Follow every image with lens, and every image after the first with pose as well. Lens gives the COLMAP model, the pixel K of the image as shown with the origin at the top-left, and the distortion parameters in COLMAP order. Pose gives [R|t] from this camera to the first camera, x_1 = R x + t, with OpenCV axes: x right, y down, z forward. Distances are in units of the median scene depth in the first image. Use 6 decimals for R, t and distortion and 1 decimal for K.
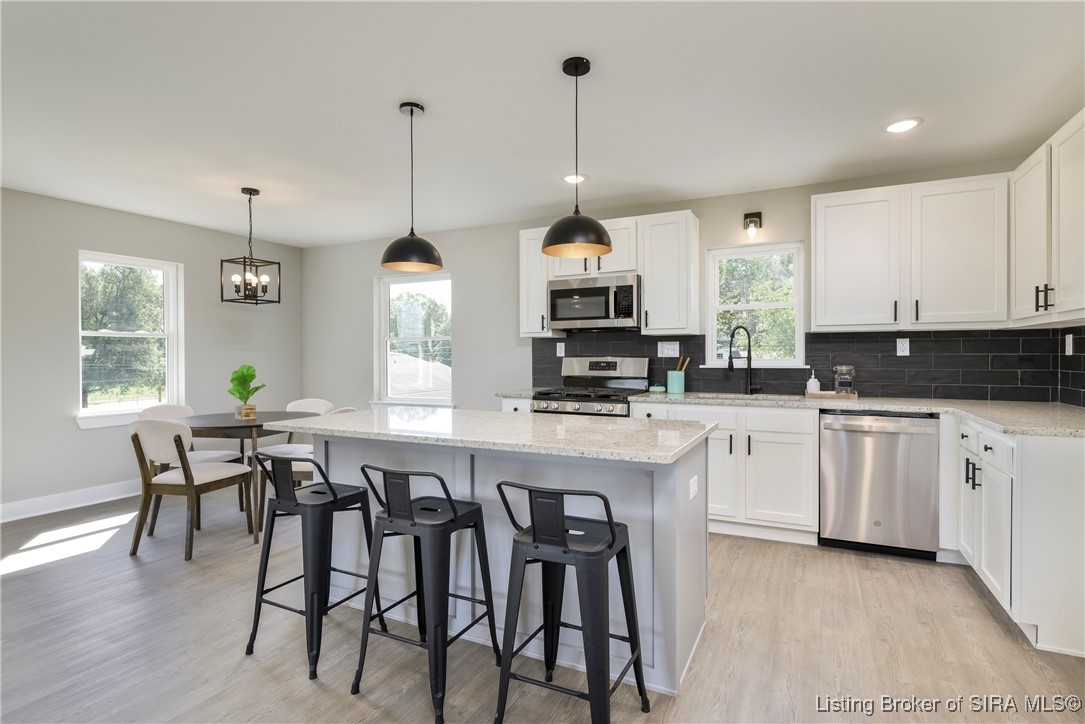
lens RADIAL K [[536.8, 0, 542.5], [0, 536.8, 362.0], [0, 0, 1]] dist [0.001537, 0.000559]
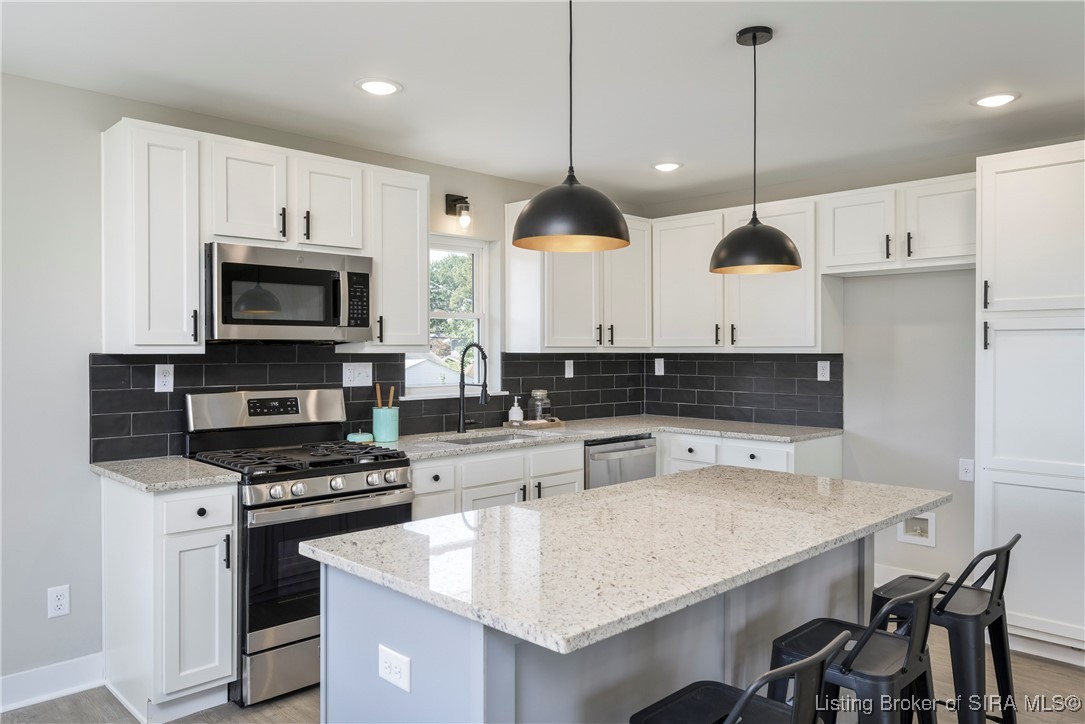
lens RADIAL K [[783.7, 0, 546.1], [0, 783.7, 347.2], [0, 0, 1]] dist [-0.006107, -0.000982]
pose [[0.317533, 0.007344, 0.948219, -0.642909], [0.011796, 0.999862, -0.011694, -0.046695], [-0.948174, 0.014898, 0.317402, 0.532501]]
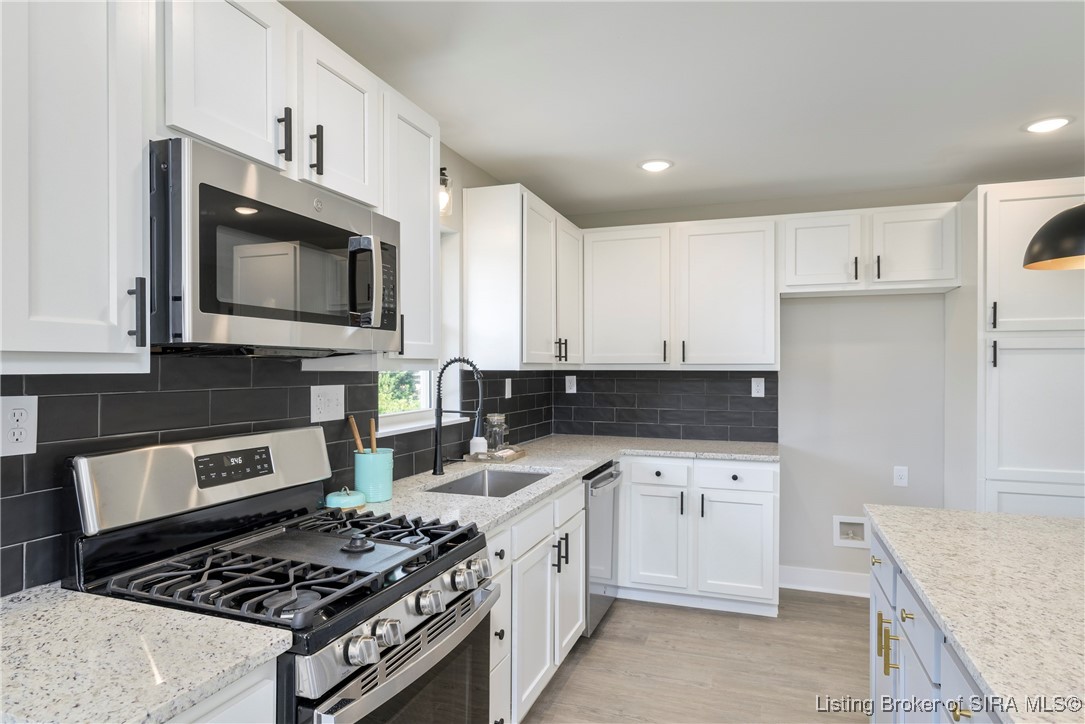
lens RADIAL K [[624.0, 0, 542.5], [0, 624.0, 362.0], [0, 0, 1]] dist [-0.004495, -0.001206]
pose [[-0.123205, 0.012194, 0.992306, -0.311787], [0.012690, 0.999862, -0.010712, -0.053573], [-0.992300, 0.011273, -0.123343, 0.975006]]
